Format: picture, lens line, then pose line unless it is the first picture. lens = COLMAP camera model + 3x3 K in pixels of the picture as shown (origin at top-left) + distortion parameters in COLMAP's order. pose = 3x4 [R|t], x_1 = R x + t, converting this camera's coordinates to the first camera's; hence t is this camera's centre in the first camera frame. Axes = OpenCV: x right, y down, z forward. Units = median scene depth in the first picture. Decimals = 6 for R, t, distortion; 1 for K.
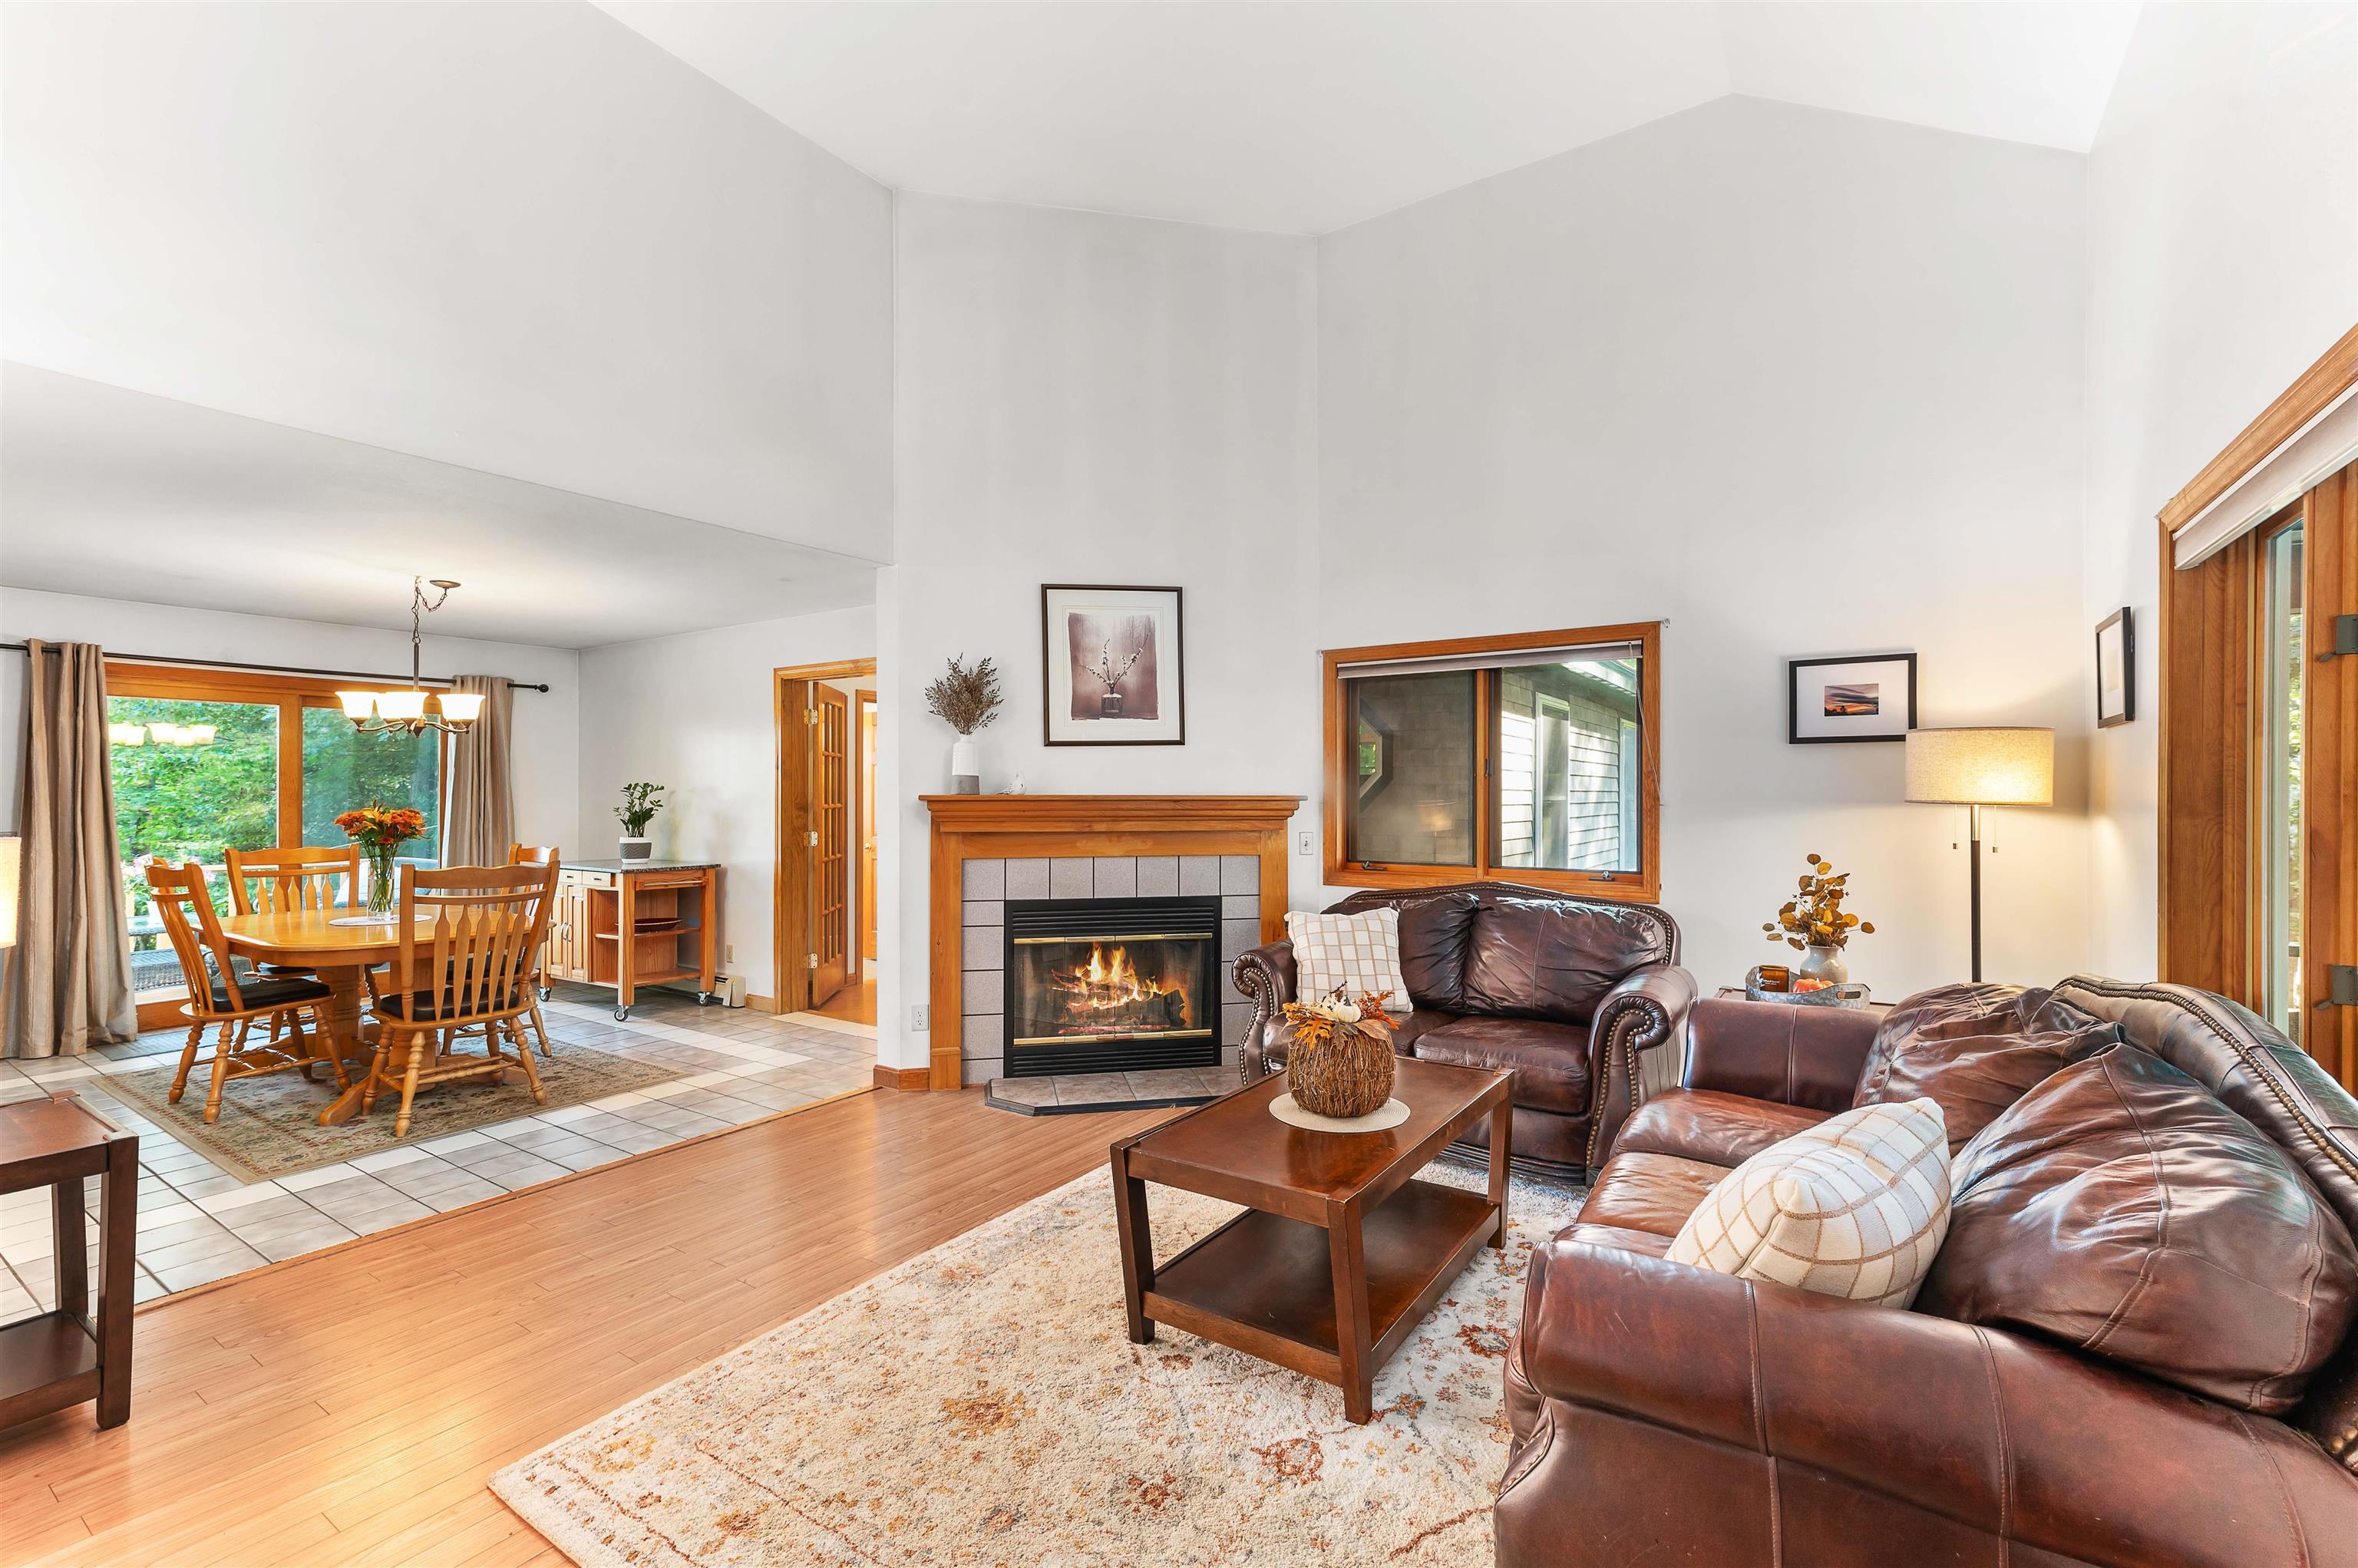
lens RADIAL K [[1033.4, 0, 1195.4], [0, 1033.4, 798.5], [0, 0, 1]] dist [0.003127, 0.000227]
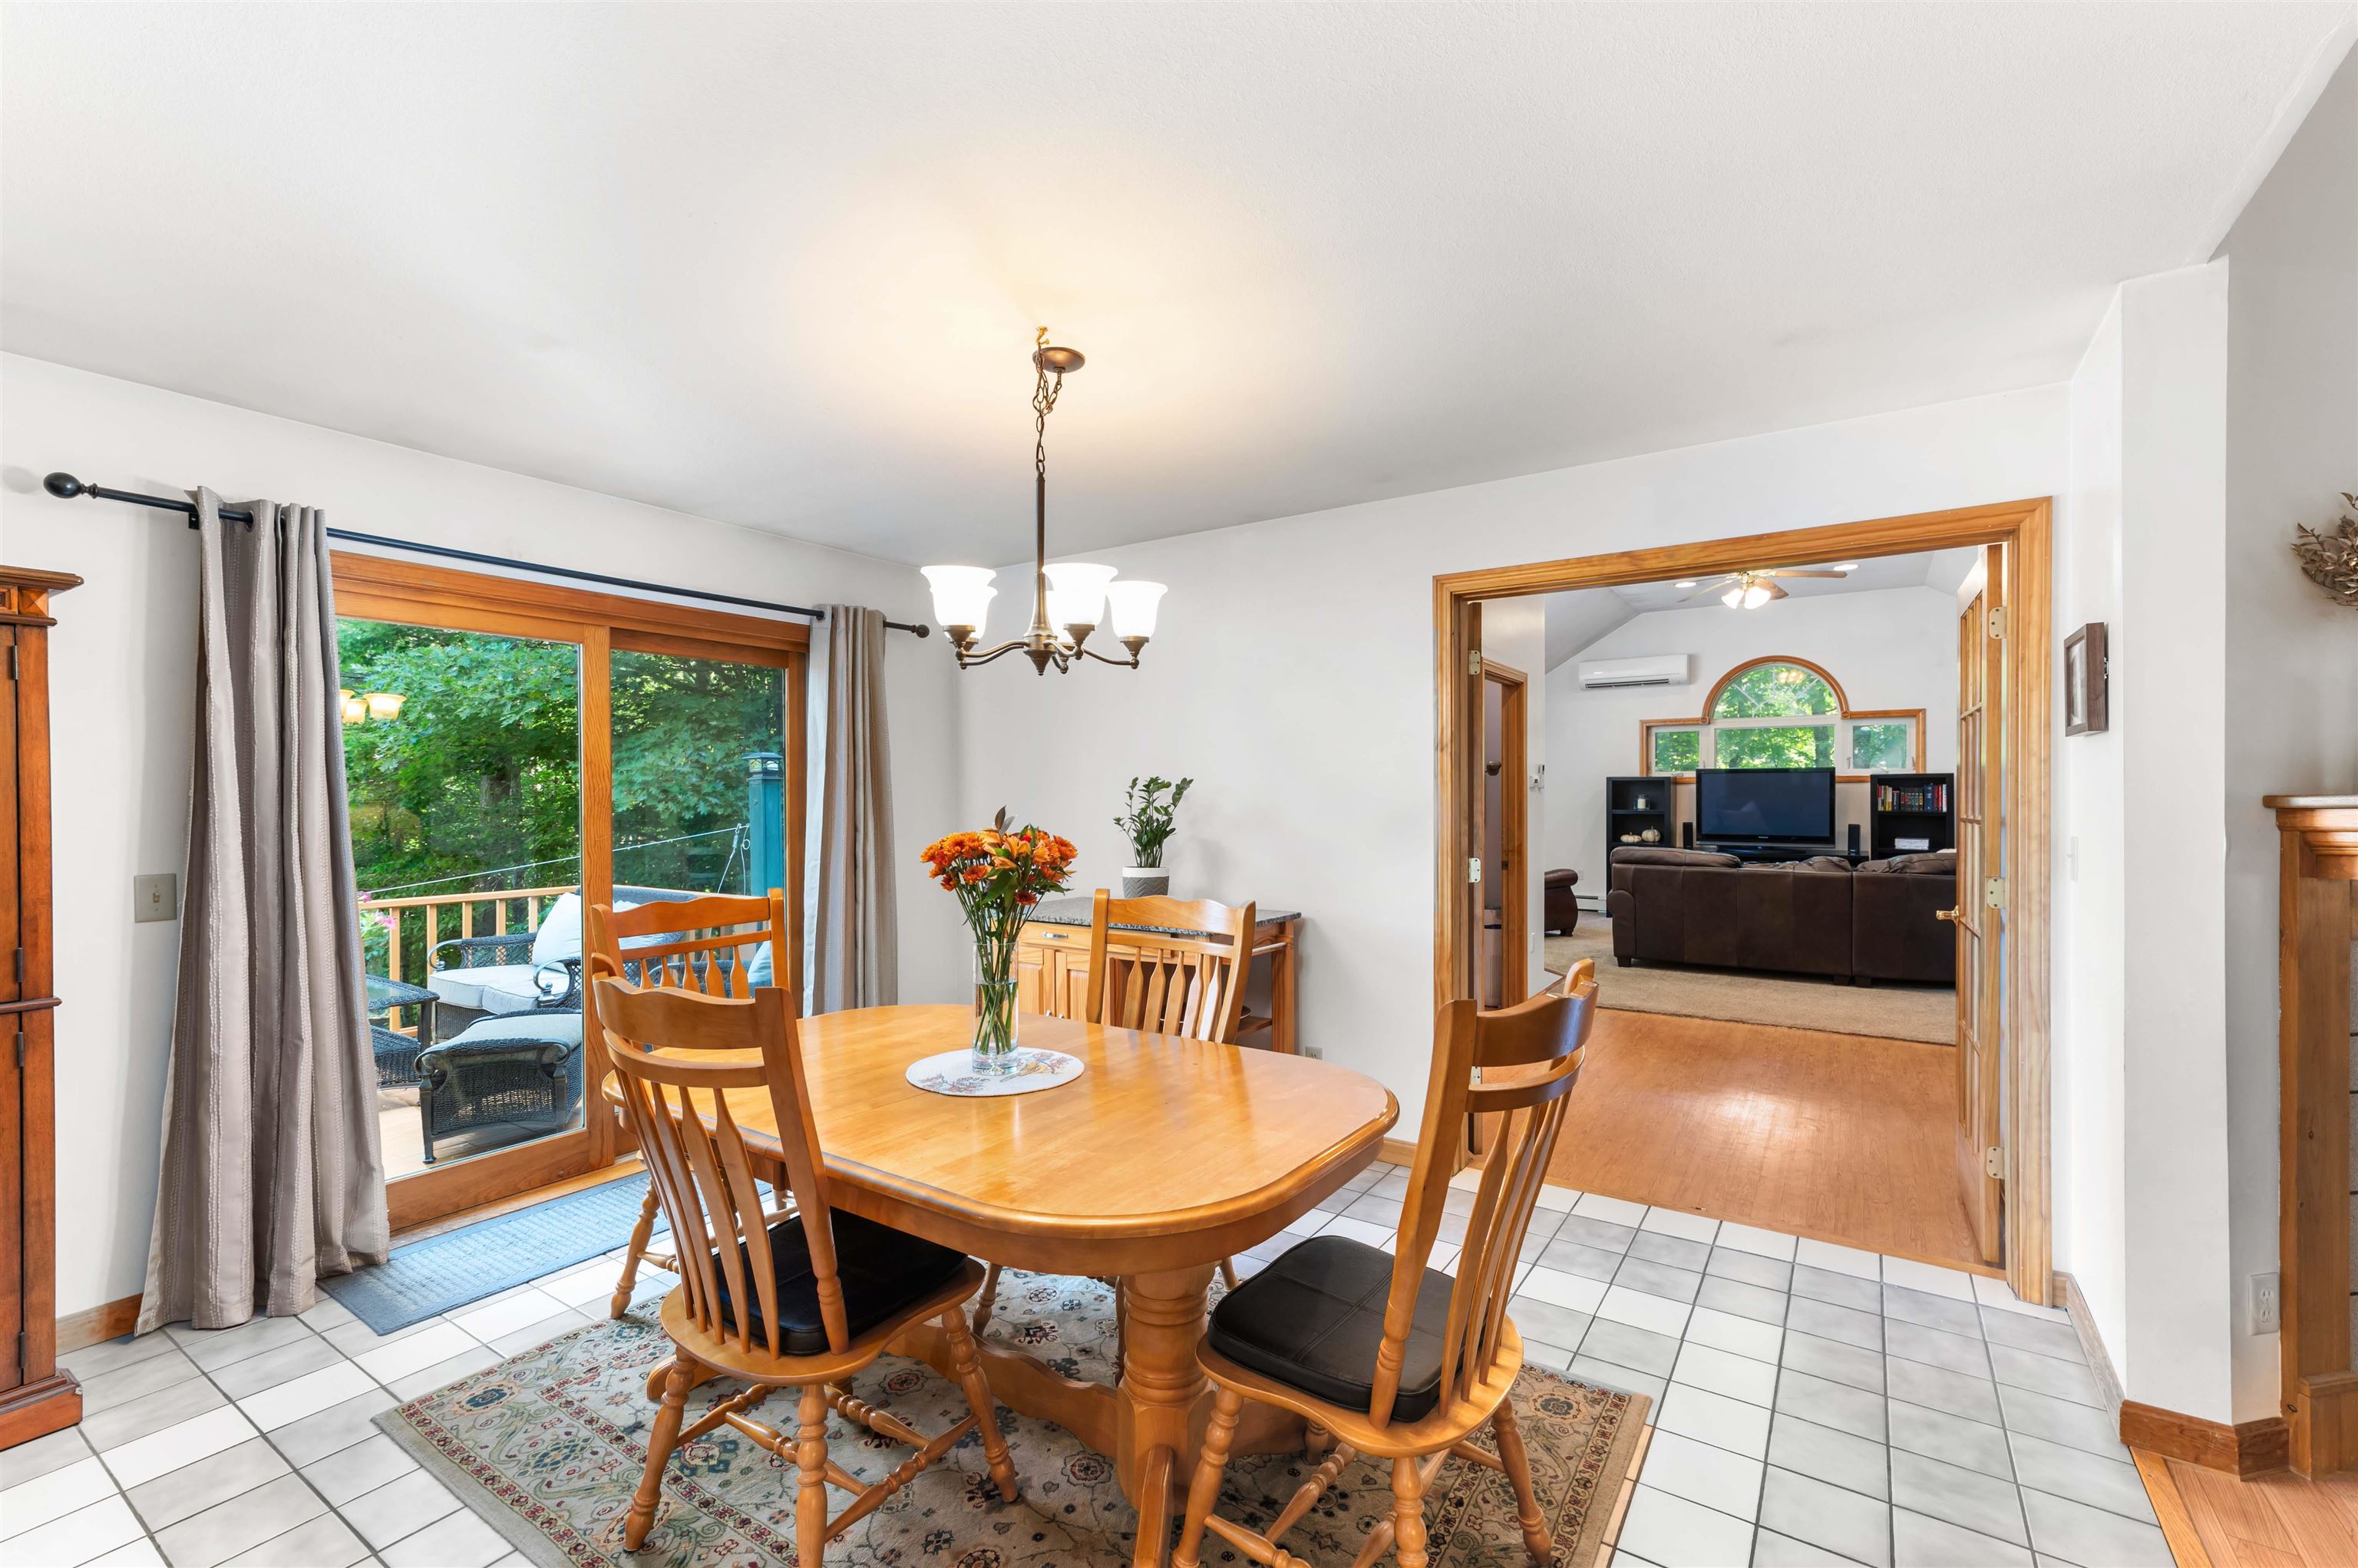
lens RADIAL K [[1039.5, 0, 1181.7], [0, 1039.5, 809.4], [0, 0, 1]] dist [0.014171, -0.000055]
pose [[0.999929, -0.004949, -0.010830, -0.691062], [0.005082, 0.999912, 0.012258, -0.004658], [0.010769, -0.012312, 0.999866, 0.531154]]
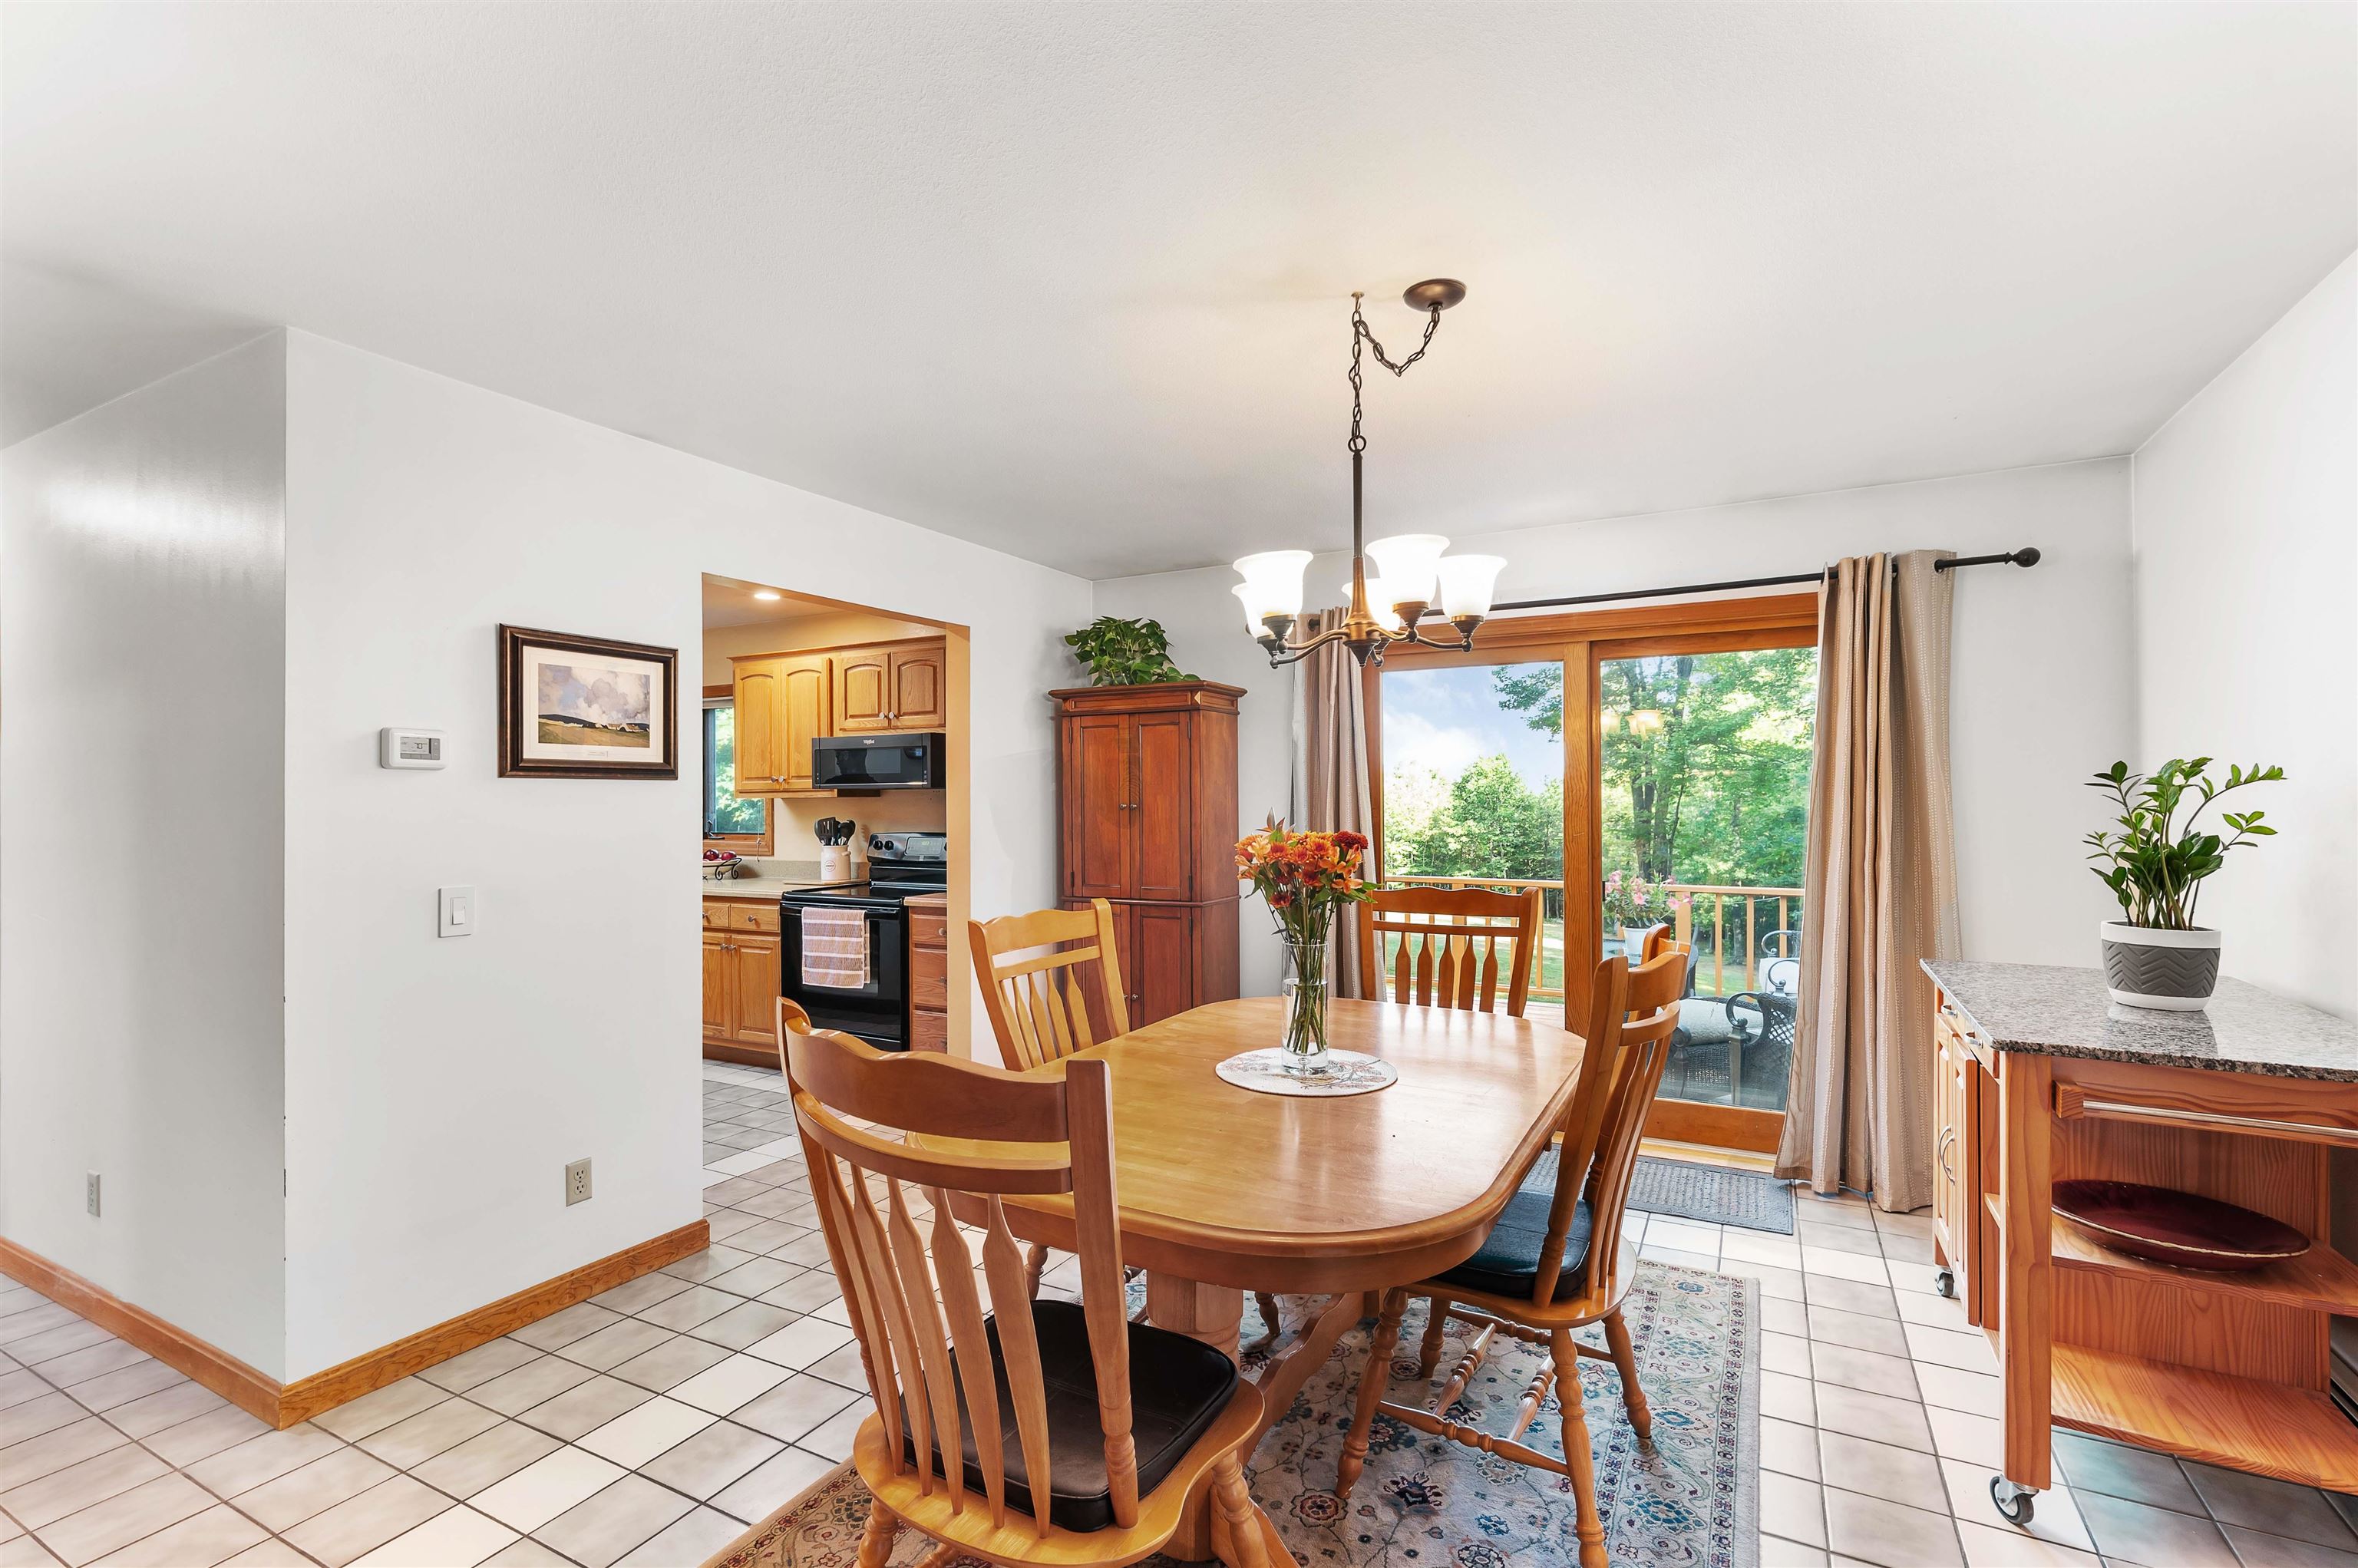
lens RADIAL K [[1033.4, 0, 1195.4], [0, 1033.4, 798.5], [0, 0, 1]] dist [0.003127, 0.000227]
pose [[0.092136, -0.004665, -0.995736, -0.329095], [0.000492, 0.999989, -0.004640, -0.002058], [0.995746, -0.000062, 0.092137, 0.897963]]
